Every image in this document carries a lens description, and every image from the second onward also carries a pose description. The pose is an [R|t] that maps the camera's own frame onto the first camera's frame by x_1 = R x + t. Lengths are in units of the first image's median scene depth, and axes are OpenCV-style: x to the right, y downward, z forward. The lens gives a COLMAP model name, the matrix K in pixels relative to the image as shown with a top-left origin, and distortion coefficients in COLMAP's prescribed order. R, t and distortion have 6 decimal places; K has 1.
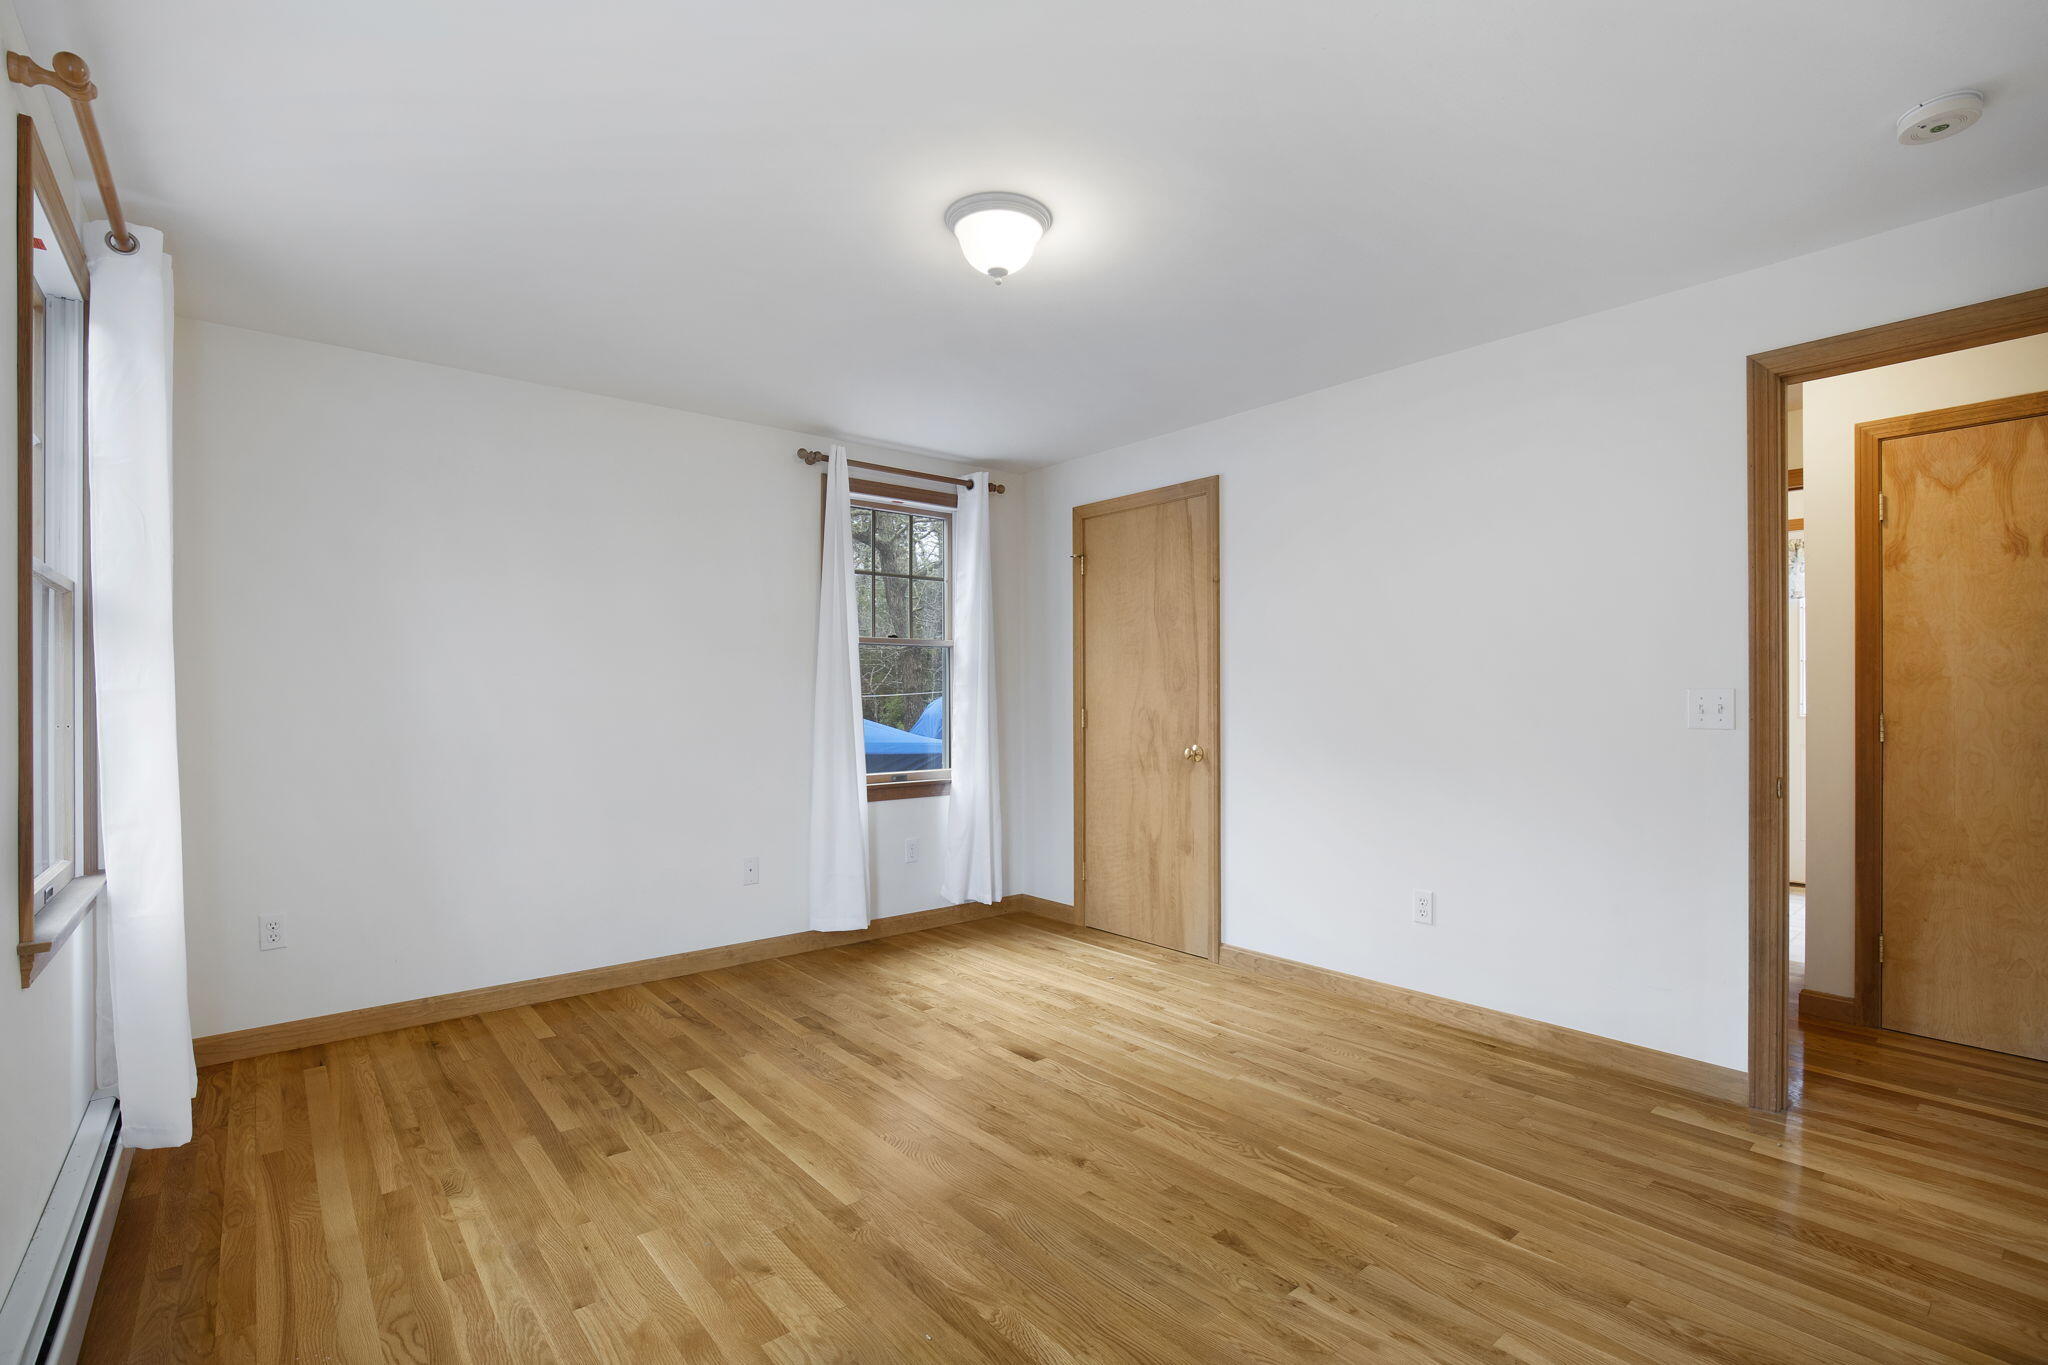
lens RADIAL K [[943.5, 0, 1034.1], [0, 943.5, 688.5], [0, 0, 1]] dist [-0.035750, 0.007100]
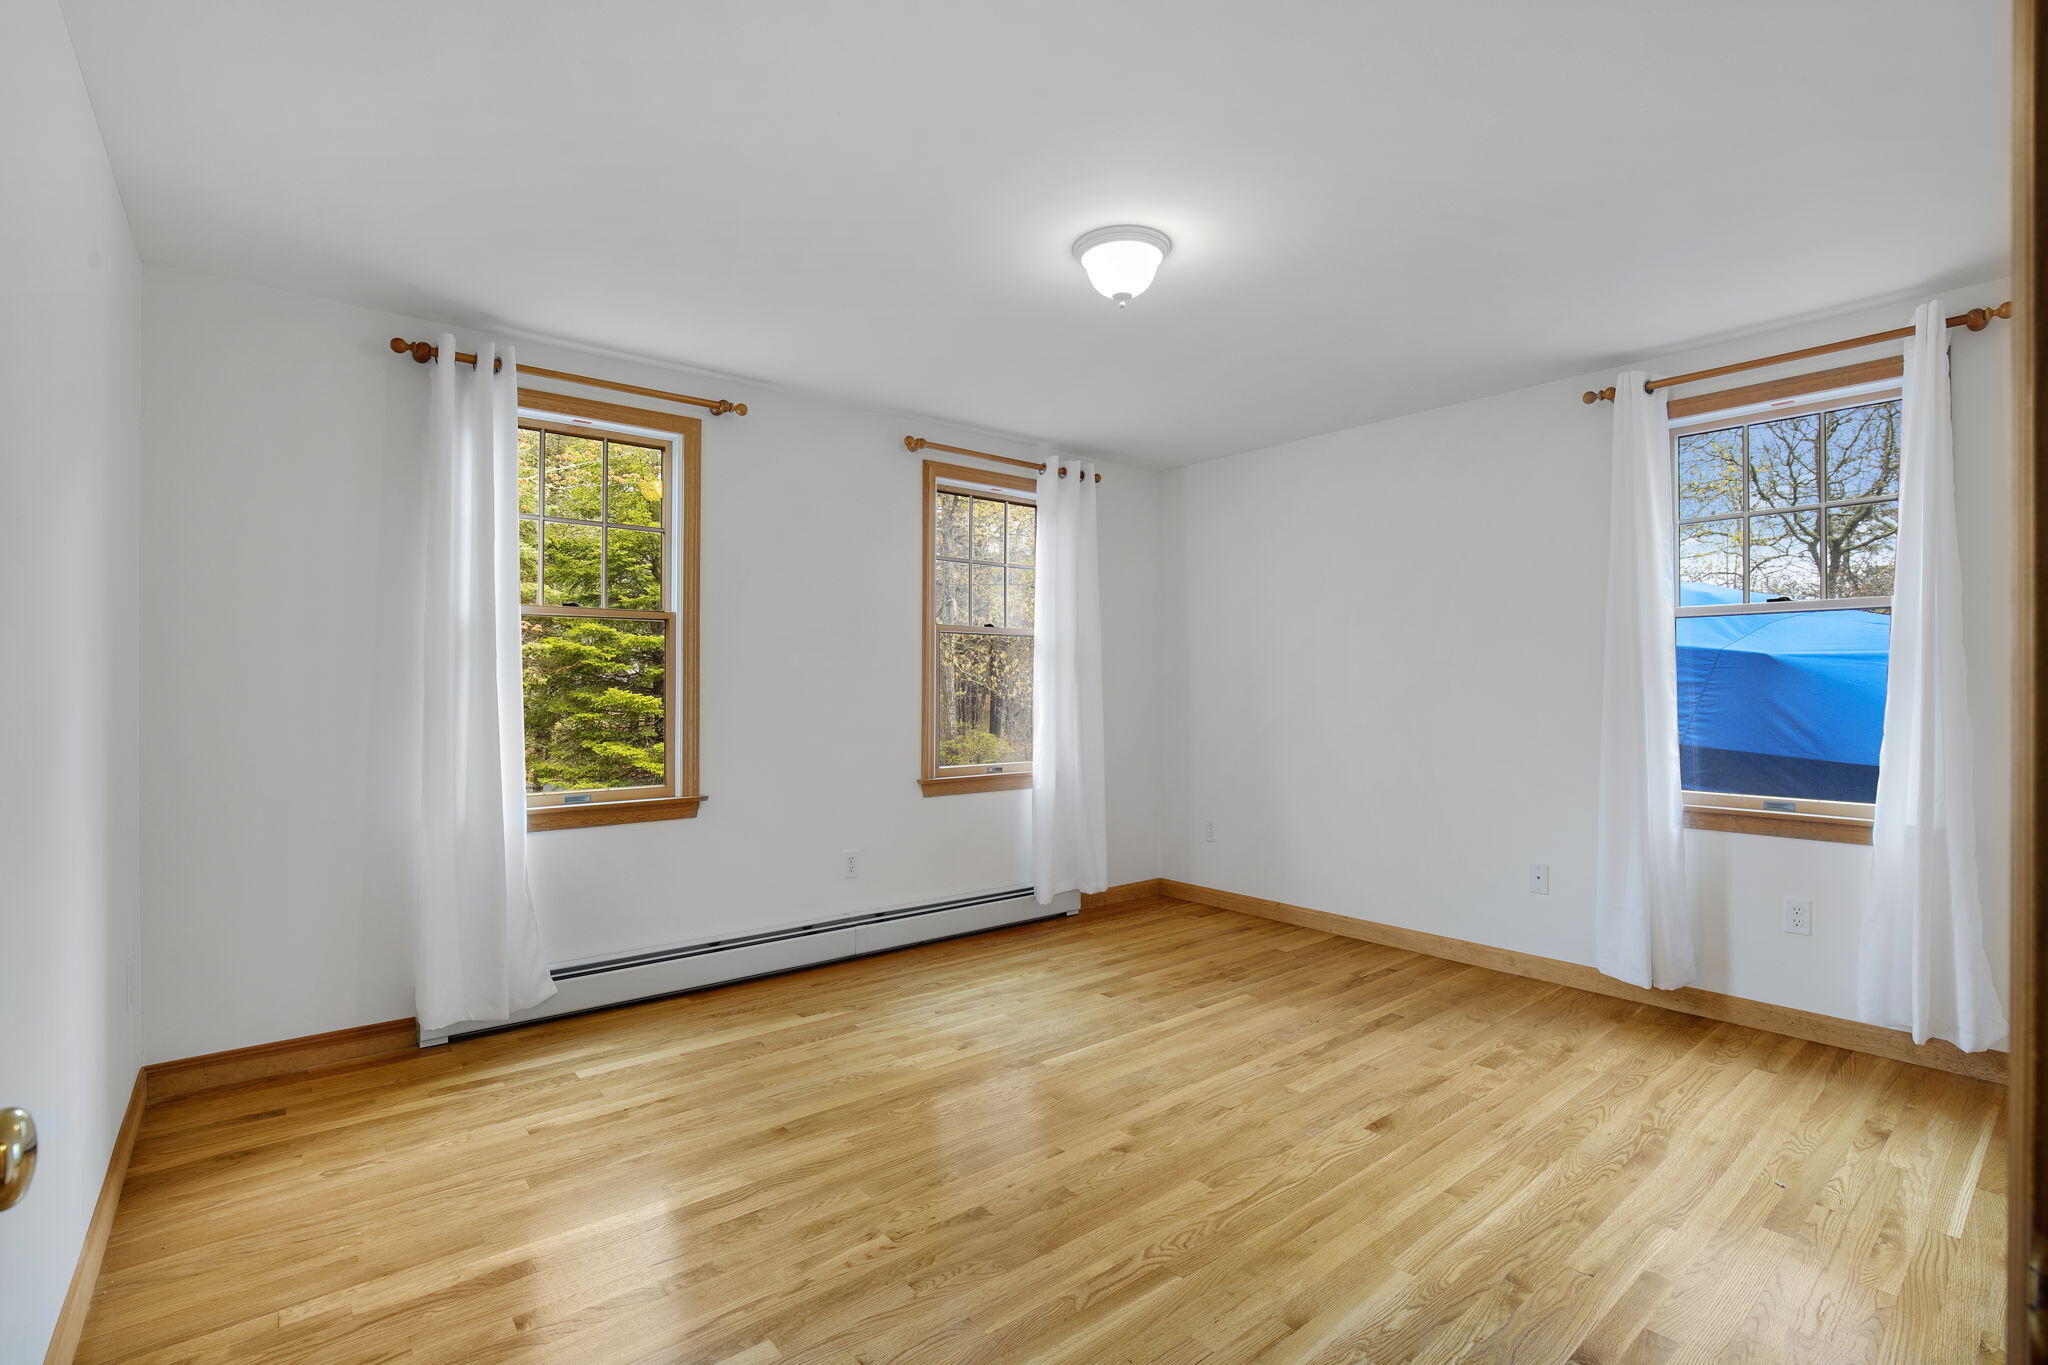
lens RADIAL K [[943.5, 0, 1034.2], [0, 943.5, 668.0], [0, 0, 1]] dist [-0.035750, 0.007100]
pose [[-0.002420, -0.010954, -0.999937, 0.765748], [0.003567, 0.999934, -0.010962, -0.000959], [0.999991, -0.003594, -0.002381, 0.657115]]
